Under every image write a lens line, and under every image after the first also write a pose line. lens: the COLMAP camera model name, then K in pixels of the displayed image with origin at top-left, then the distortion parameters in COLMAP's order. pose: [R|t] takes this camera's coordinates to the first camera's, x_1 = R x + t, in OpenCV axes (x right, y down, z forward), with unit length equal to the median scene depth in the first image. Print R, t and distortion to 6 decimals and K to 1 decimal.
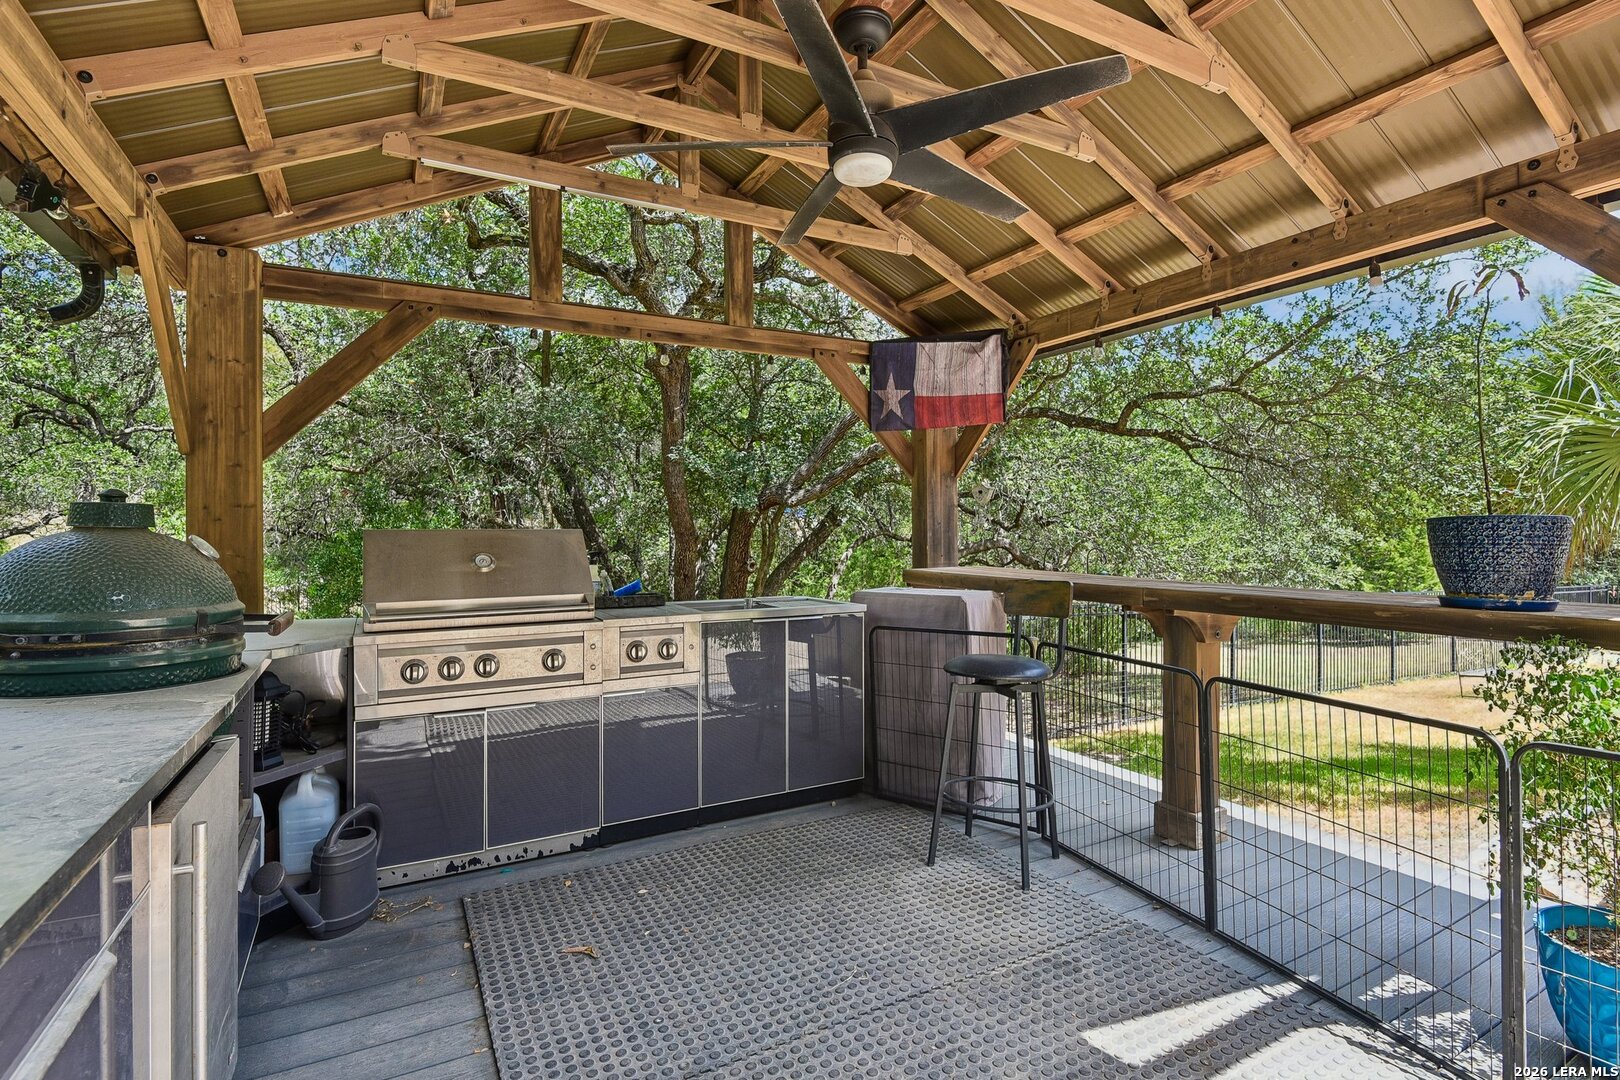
lens RADIAL K [[771.8, 0, 810.0], [0, 771.8, 540.0], [0, 0, 1]] dist [-0.003477, -0.015320]
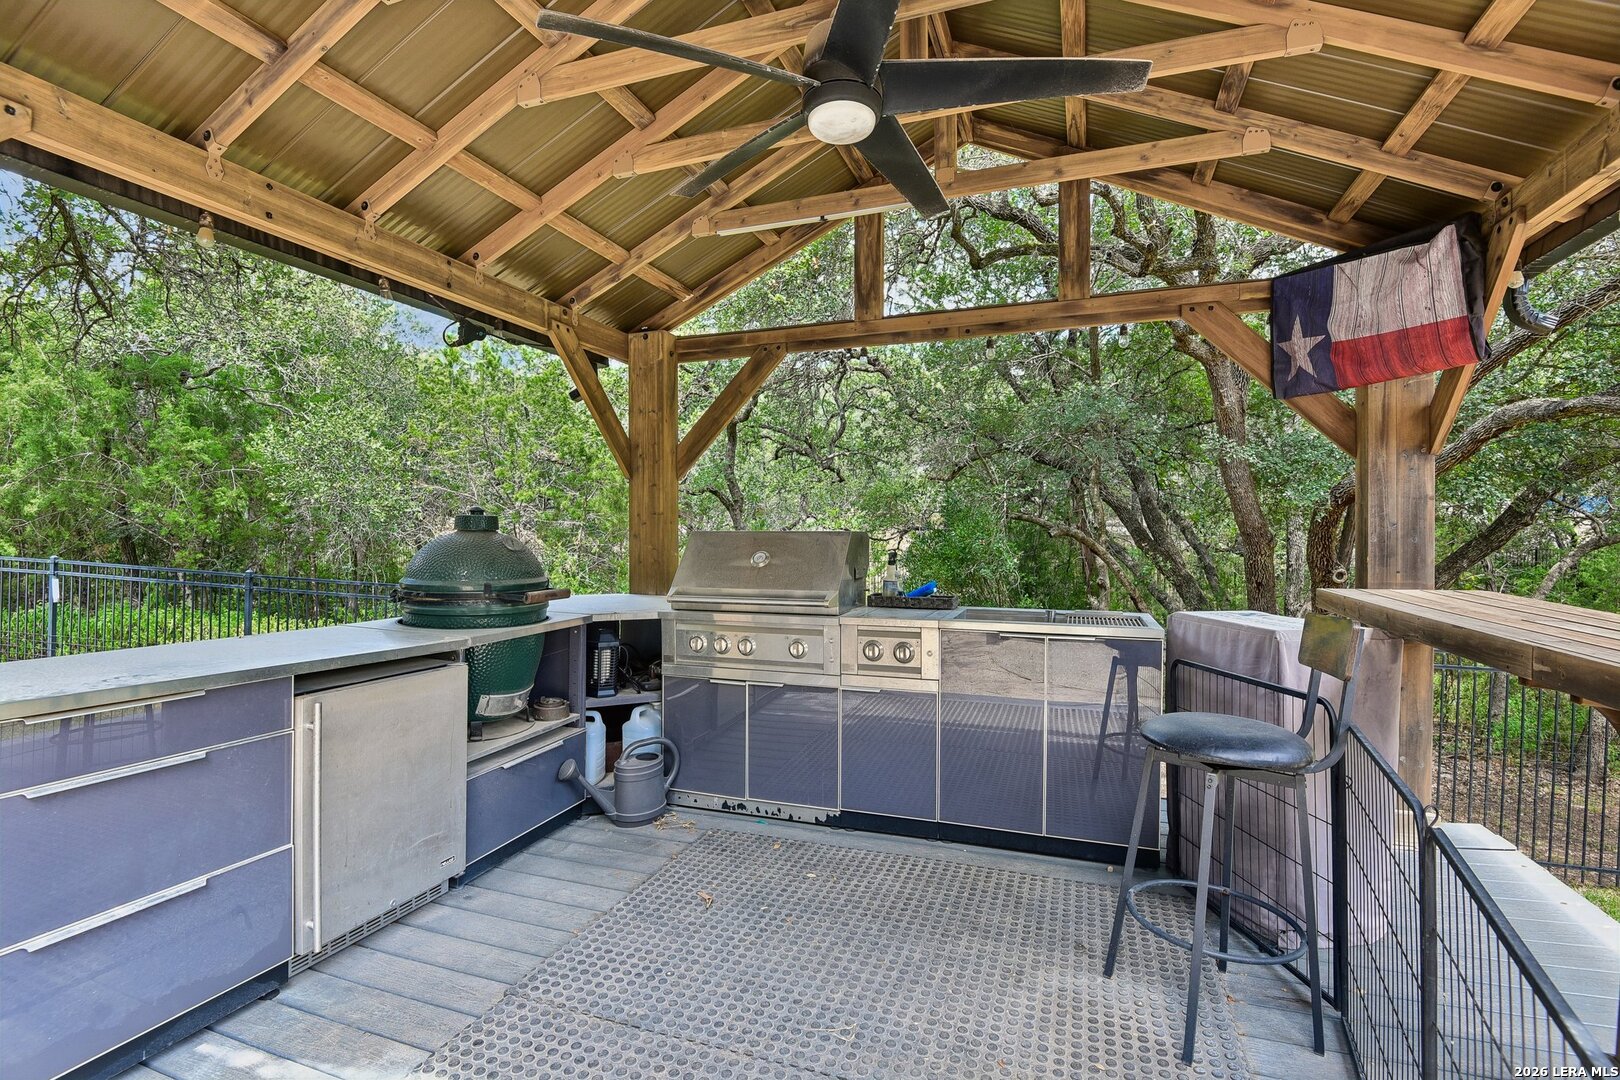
lens RADIAL K [[757.4, 0, 818.0], [0, 757.4, 550.8], [0, 0, 1]] dist [-0.000927, -0.014398]
pose [[0.666573, 0.024486, -0.745037, 0.453331], [-0.011916, 0.999683, 0.022194, -0.009516], [0.745344, -0.005915, 0.666653, 0.261147]]
